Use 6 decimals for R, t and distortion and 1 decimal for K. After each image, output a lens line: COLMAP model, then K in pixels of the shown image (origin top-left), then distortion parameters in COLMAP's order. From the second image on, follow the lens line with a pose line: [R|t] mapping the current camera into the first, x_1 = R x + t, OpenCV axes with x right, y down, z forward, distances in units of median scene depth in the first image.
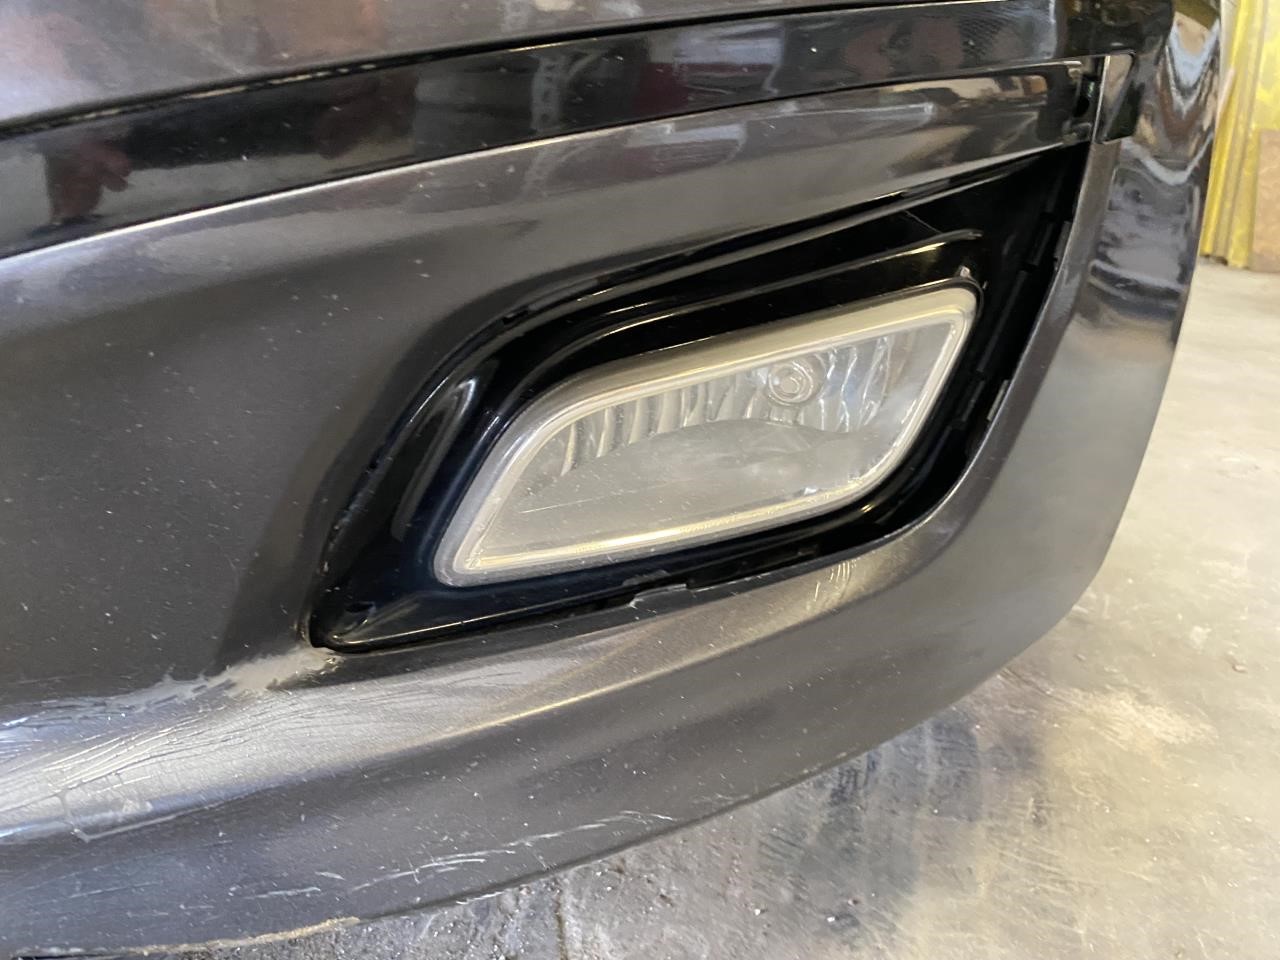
lens RADIAL K [[986.4, 0, 640.0], [0, 986.4, 480.0], [0, 0, 1]] dist [0.010730, 0.003790]
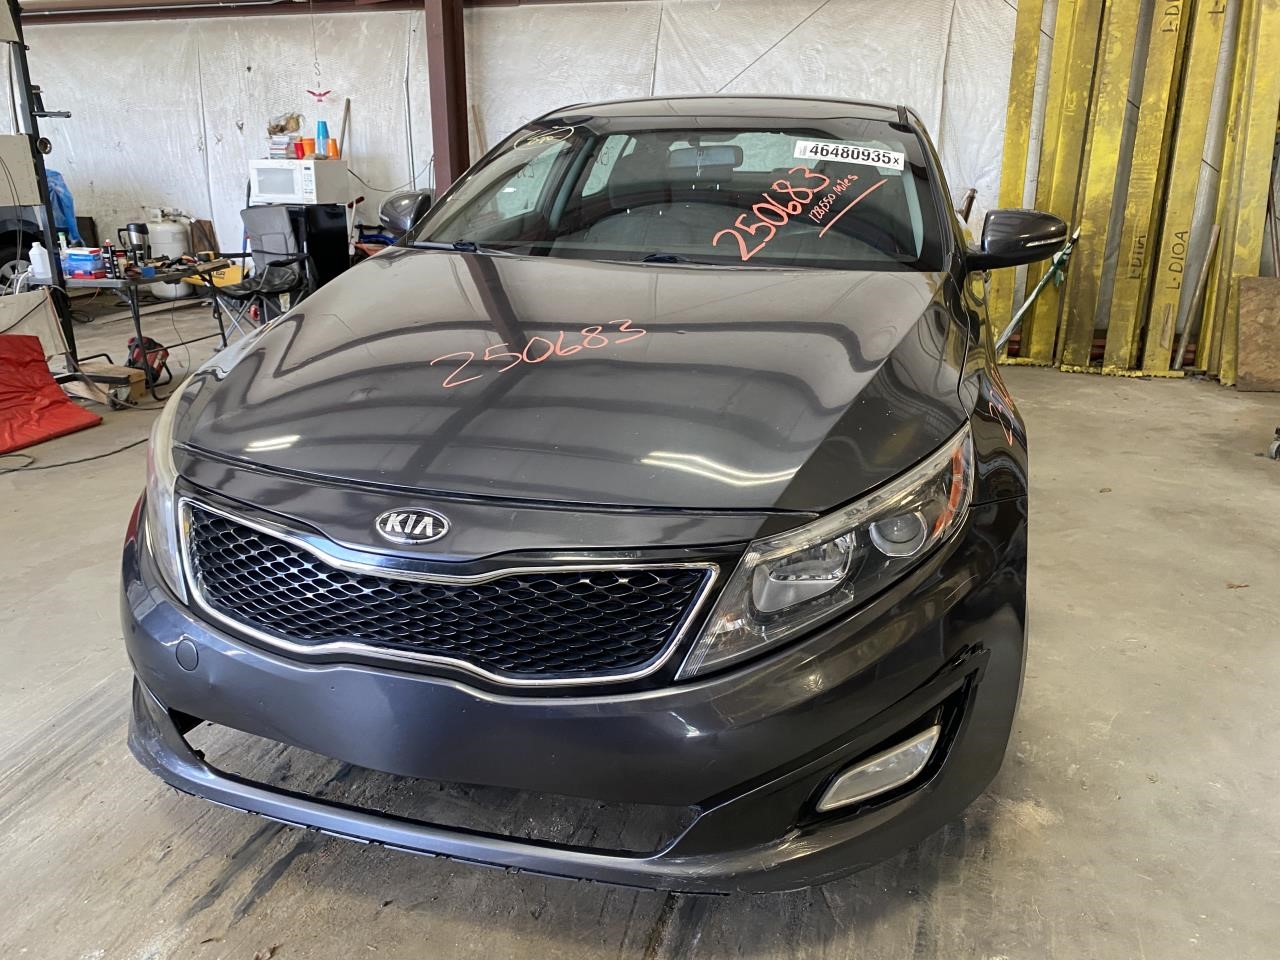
lens RADIAL K [[986.4, 0, 640.0], [0, 986.4, 480.0], [0, 0, 1]] dist [0.010730, 0.003790]
pose [[0.997448, -0.031972, -0.063840, -0.286318], [0.031650, 0.999481, -0.006042, -0.597638], [0.064000, 0.004006, 0.997942, -1.506138]]
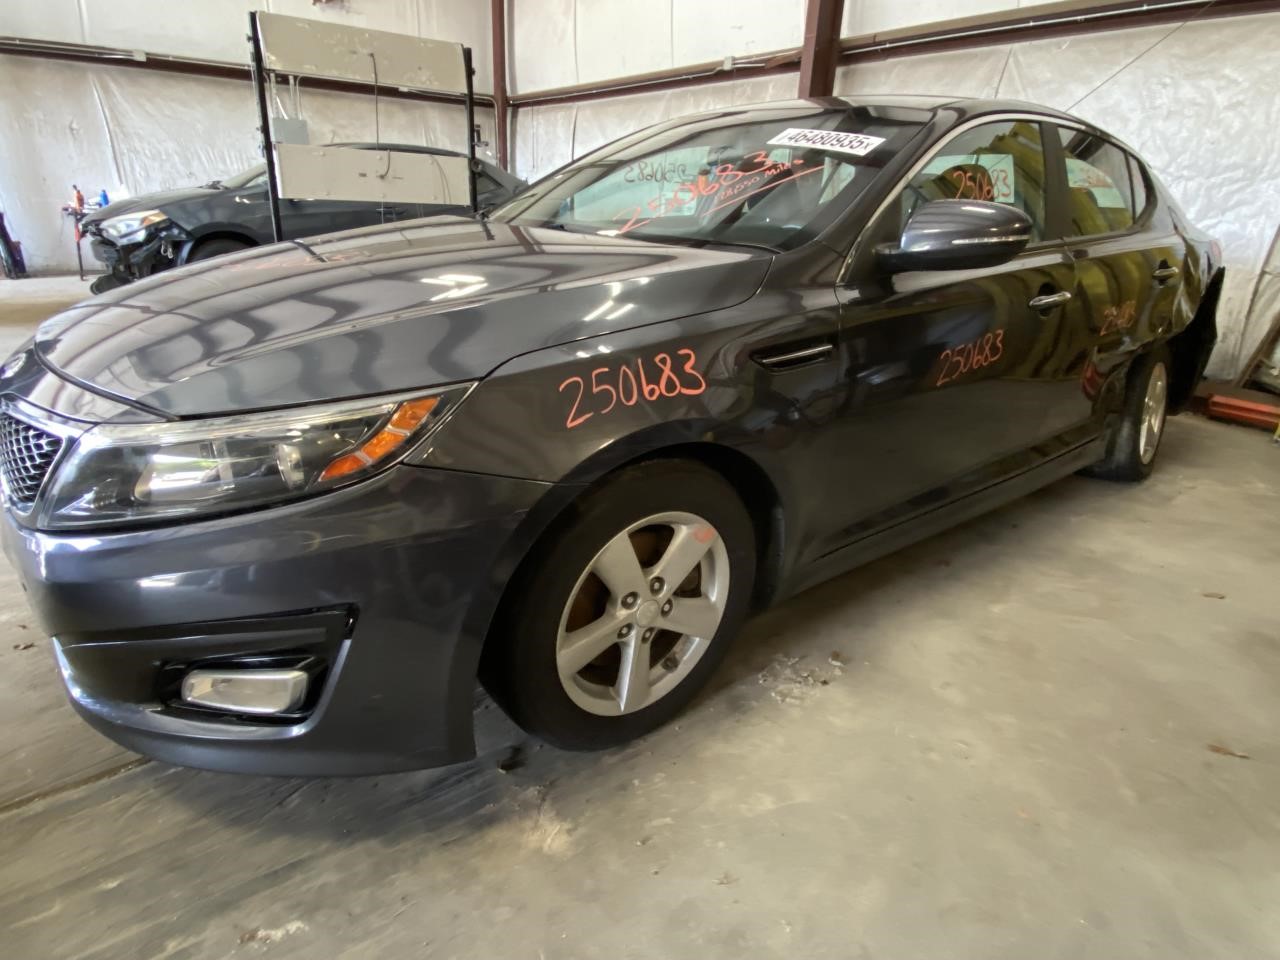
lens RADIAL K [[767.4, 0, 640.0], [0, 767.4, 480.0], [0, 0, 1]] dist [0.024004, -0.020965]
pose [[0.784658, 0.192371, -0.589326, 1.490410], [-0.202613, 0.978008, 0.049479, -0.642745], [0.585884, 0.080581, 0.806379, -0.318799]]
